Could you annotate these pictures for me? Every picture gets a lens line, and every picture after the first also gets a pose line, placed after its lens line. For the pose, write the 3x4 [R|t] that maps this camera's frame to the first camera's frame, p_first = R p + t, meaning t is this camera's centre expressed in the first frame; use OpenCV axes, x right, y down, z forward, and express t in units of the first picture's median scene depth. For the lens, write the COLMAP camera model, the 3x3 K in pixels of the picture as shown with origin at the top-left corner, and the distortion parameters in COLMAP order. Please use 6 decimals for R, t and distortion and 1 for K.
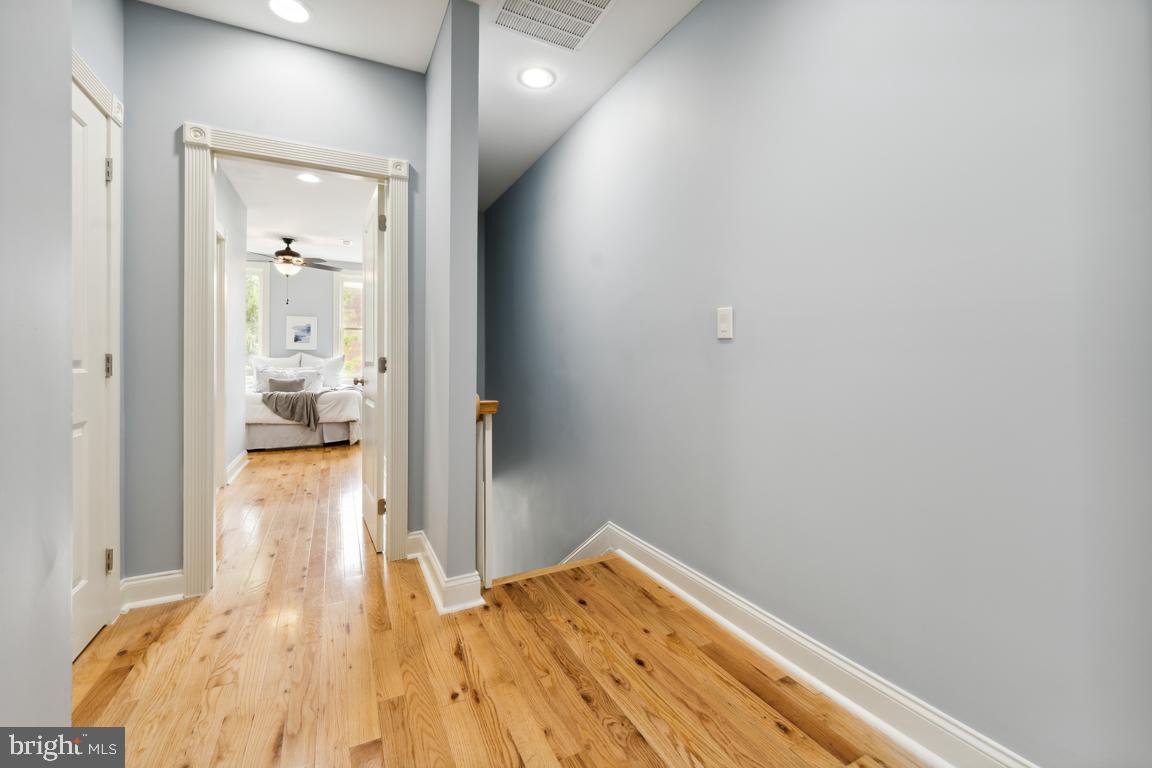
lens RADIAL K [[474.6, 0, 568.4], [0, 474.6, 350.9], [0, 0, 1]] dist [0.001558, -0.000194]
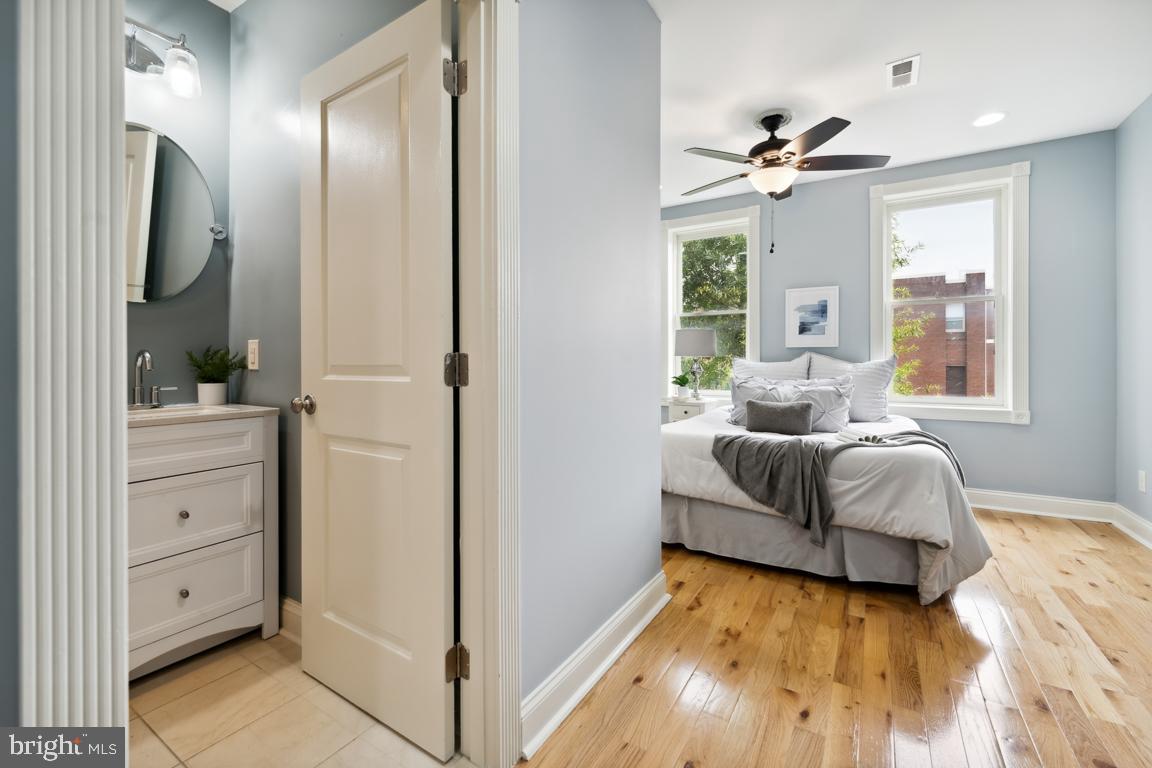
lens RADIAL K [[474.6, 0, 588.8], [0, 474.6, 370.6], [0, 0, 1]] dist [0.001558, -0.000194]
pose [[0.541836, 0.004318, -0.840473, -0.295161], [0.017459, 0.999713, 0.016392, 0.013577], [0.840303, -0.023556, 0.541606, 0.599581]]
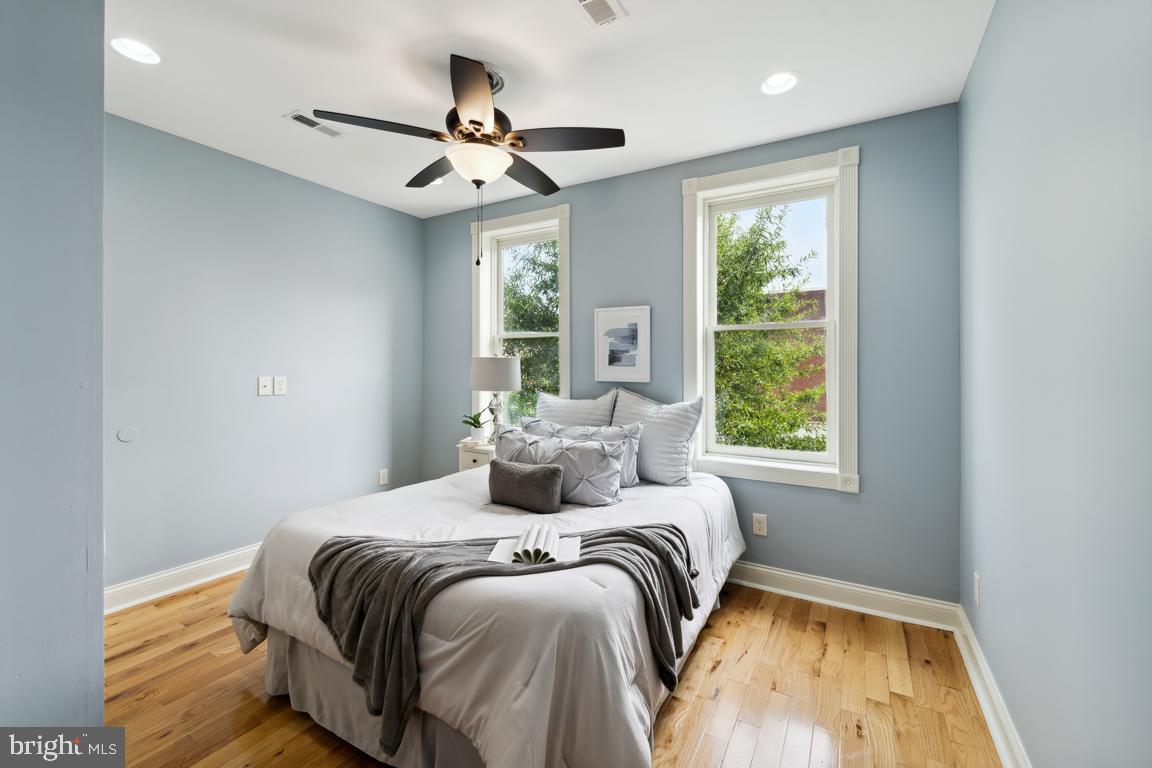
lens RADIAL K [[474.6, 0, 574.0], [0, 474.6, 374.5], [0, 0, 1]] dist [0.001558, -0.000194]
pose [[0.557457, 0.003153, -0.830200, -0.272987], [0.014374, 0.999806, 0.013449, -0.020517], [0.830081, -0.019431, 0.557304, 0.897876]]
